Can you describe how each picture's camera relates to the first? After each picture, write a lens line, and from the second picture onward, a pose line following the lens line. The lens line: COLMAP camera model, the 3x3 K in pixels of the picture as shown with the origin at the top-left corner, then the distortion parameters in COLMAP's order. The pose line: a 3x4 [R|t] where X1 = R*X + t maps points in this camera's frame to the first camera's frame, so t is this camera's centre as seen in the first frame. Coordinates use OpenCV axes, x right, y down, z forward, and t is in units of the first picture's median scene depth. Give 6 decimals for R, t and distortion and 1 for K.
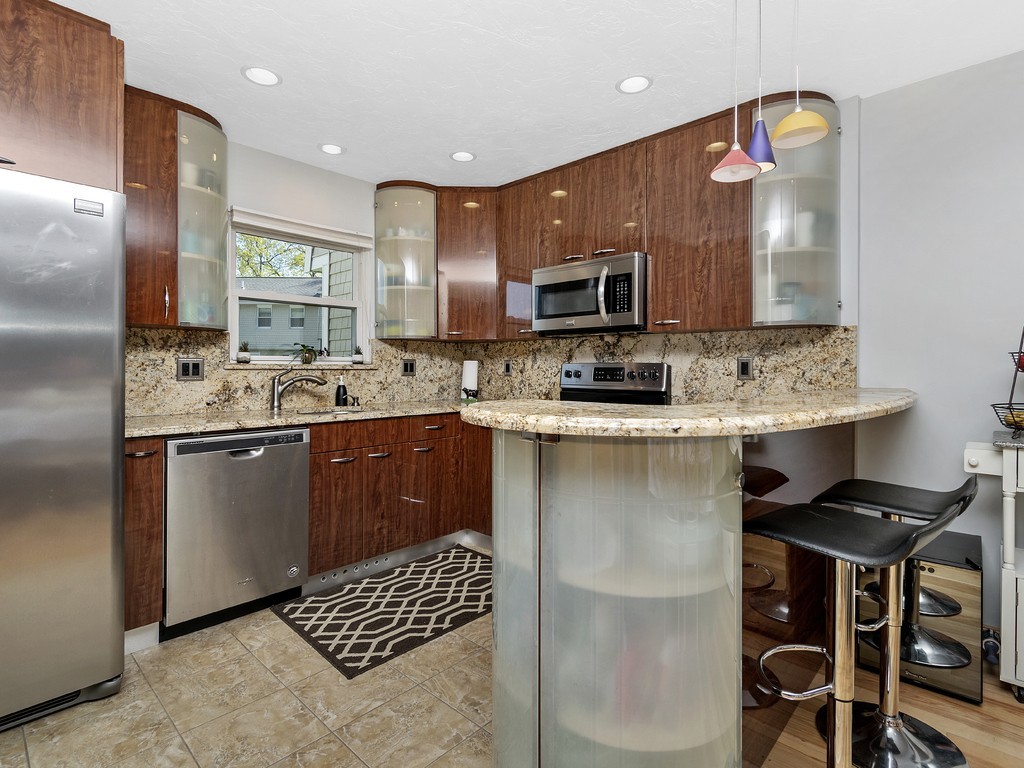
lens RADIAL K [[513.9, 0, 511.6], [0, 513.9, 377.8], [0, 0, 1]] dist [0.001734, 0.000254]
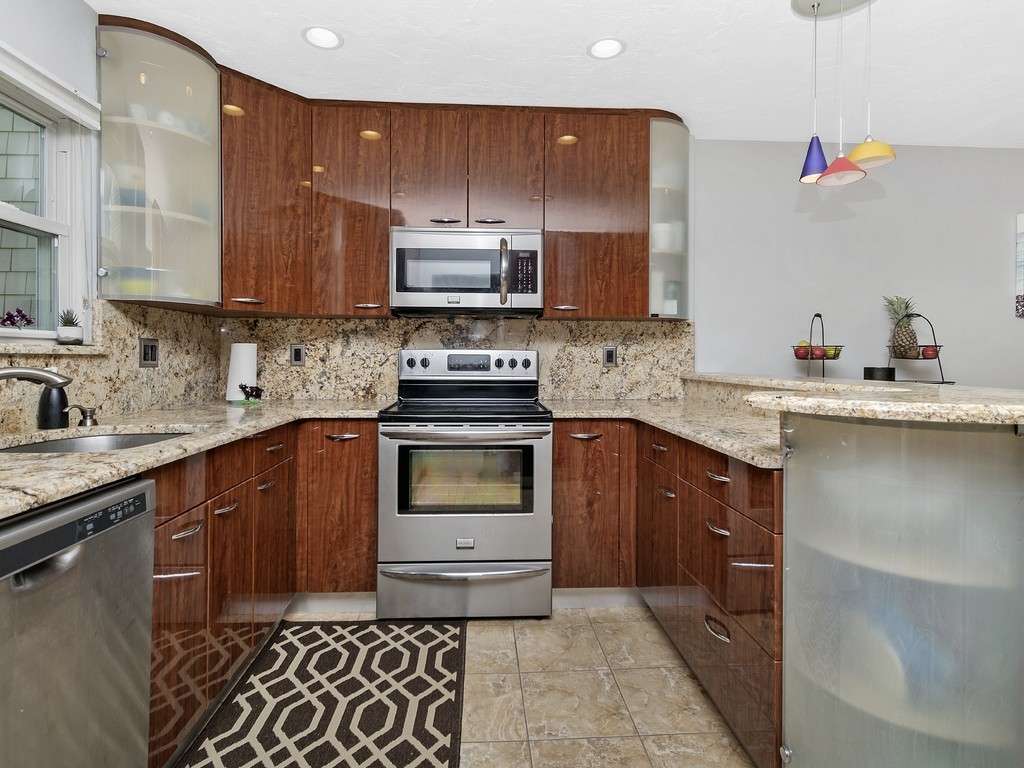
lens RADIAL K [[523.6, 0, 510.7], [0, 523.6, 365.6], [0, 0, 1]] dist [0.001396, -0.000622]
pose [[0.690365, -0.008180, 0.723415, -0.432681], [0.009616, 0.999952, 0.002130, -0.003277], [-0.723397, 0.005486, 0.690410, 0.362796]]
